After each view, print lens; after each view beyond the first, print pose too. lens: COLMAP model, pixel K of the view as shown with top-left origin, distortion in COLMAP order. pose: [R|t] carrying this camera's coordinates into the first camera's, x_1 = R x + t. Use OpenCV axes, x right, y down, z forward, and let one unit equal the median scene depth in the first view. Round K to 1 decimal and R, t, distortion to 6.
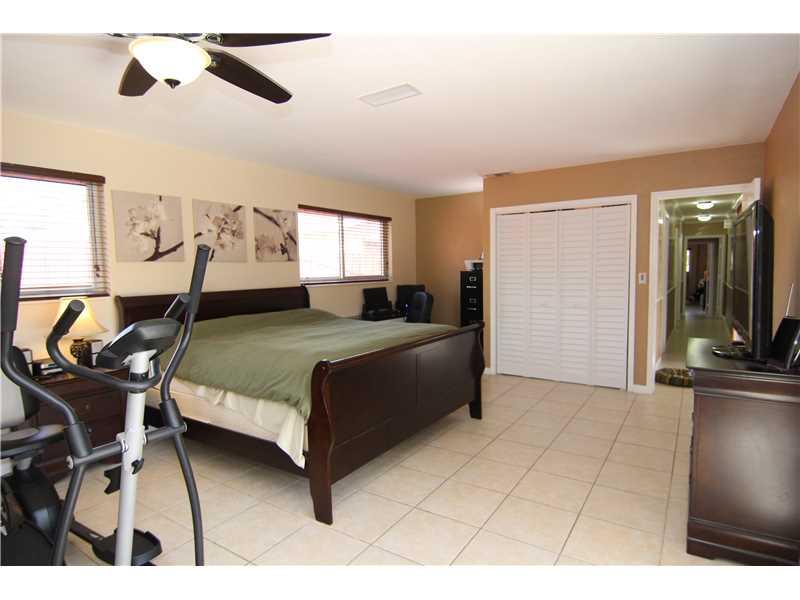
lens RADIAL K [[449.9, 0, 403.4], [0, 449.9, 302.6], [0, 0, 1]] dist [-0.021615, 0.000272]
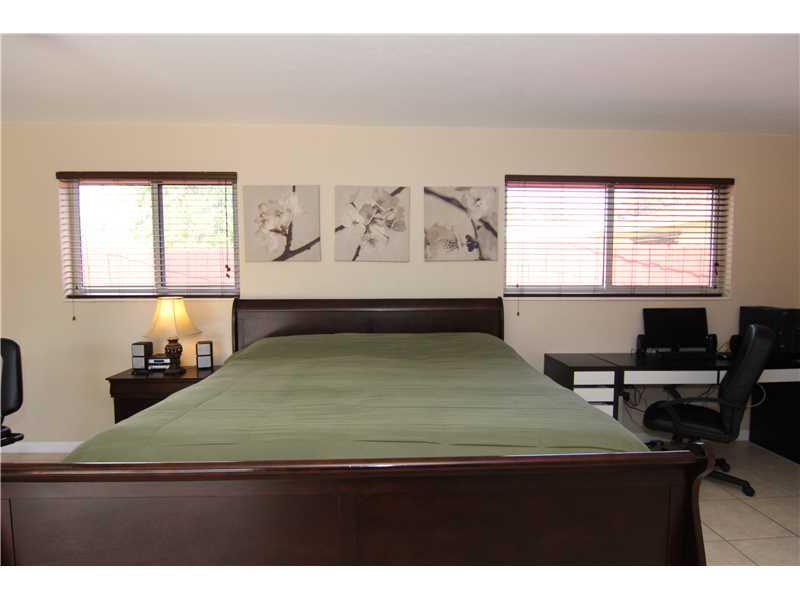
lens RADIAL K [[449.9, 0, 403.4], [0, 449.9, 302.6], [0, 0, 1]] dist [-0.021615, 0.000272]
pose [[0.596206, 0.070446, -0.799735, 0.261164], [-0.070584, 0.996885, 0.035191, -0.050958], [0.799723, 0.035467, 0.599321, 0.572821]]
